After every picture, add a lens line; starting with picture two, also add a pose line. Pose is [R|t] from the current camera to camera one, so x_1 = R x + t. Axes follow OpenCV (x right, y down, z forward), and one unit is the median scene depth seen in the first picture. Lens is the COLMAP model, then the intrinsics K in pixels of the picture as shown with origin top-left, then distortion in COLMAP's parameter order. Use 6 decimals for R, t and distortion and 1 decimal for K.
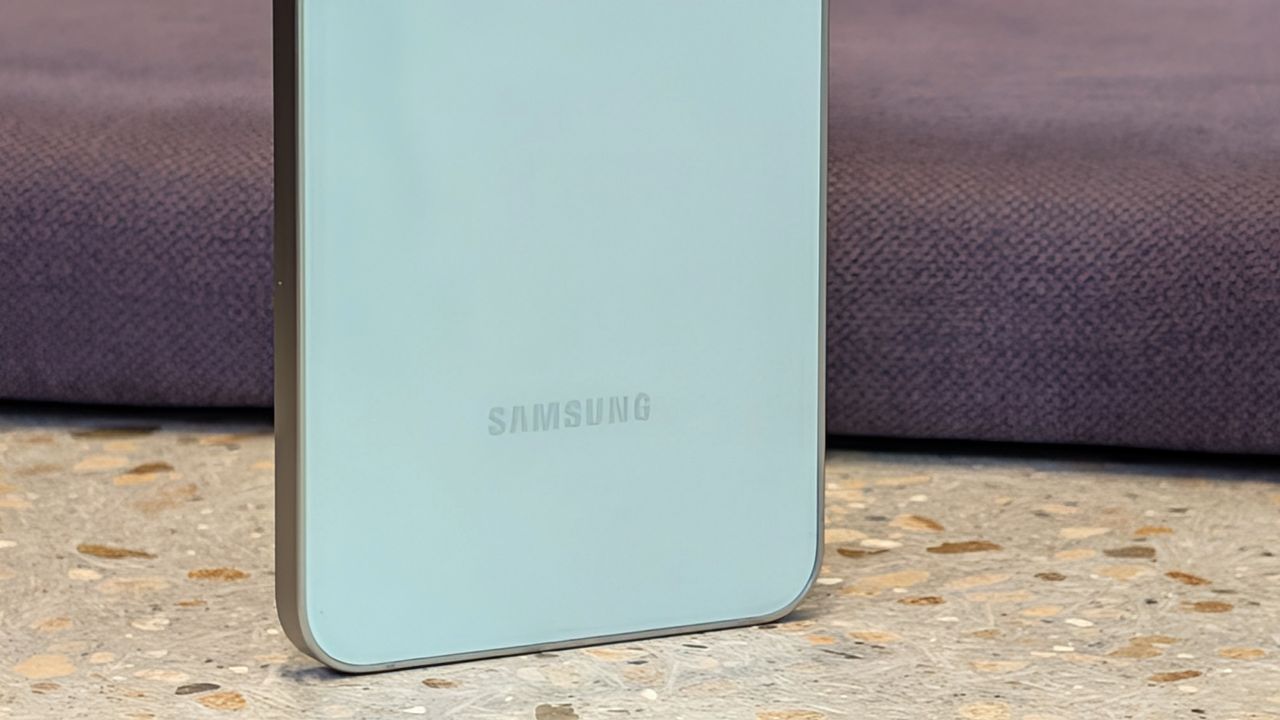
lens RADIAL K [[2699.2, 0, 643.2], [0, 2699.2, 359.2], [0, 0, 1]] dist [0.057289, 0.000000]
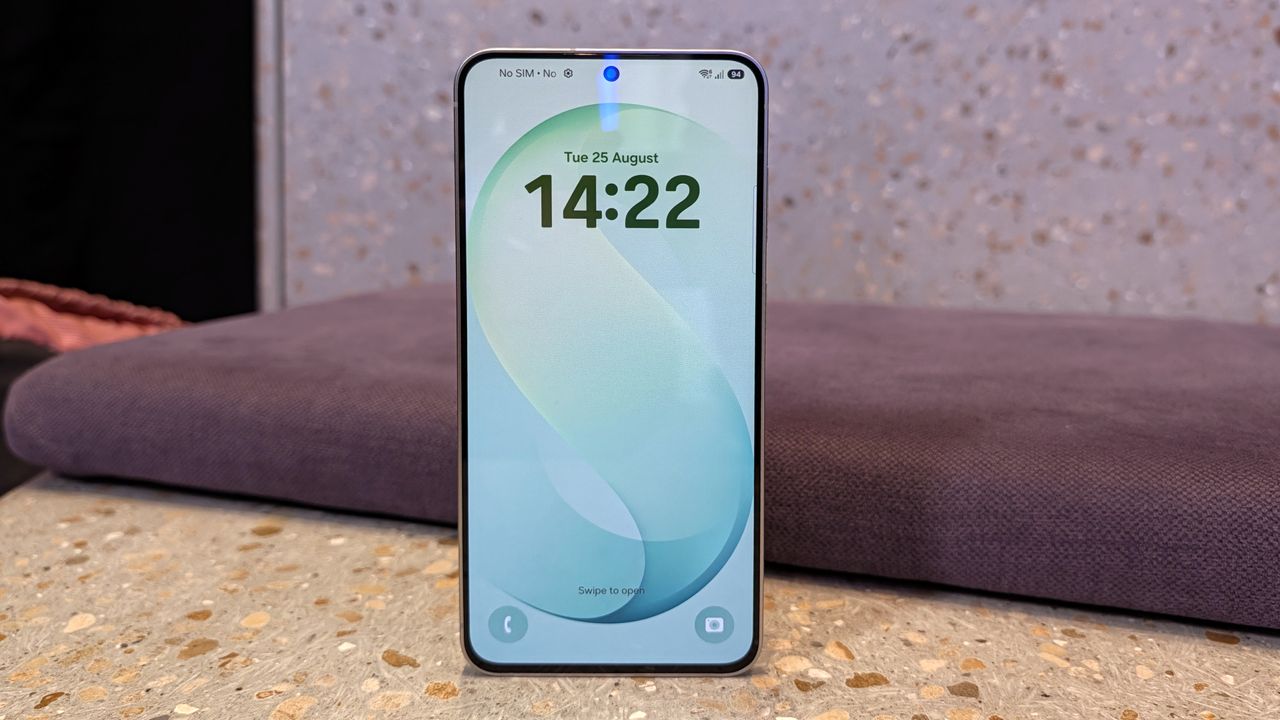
lens RADIAL K [[2699.2, 0, 639.2], [0, 2699.2, 360.2], [0, 0, 1]] dist [0.057289, 0.000000]
pose [[0.999738, 0.014980, 0.017290, -0.073563], [-0.011714, 0.984395, -0.175581, 0.208923], [-0.019651, 0.175332, 0.984313, -0.896865]]
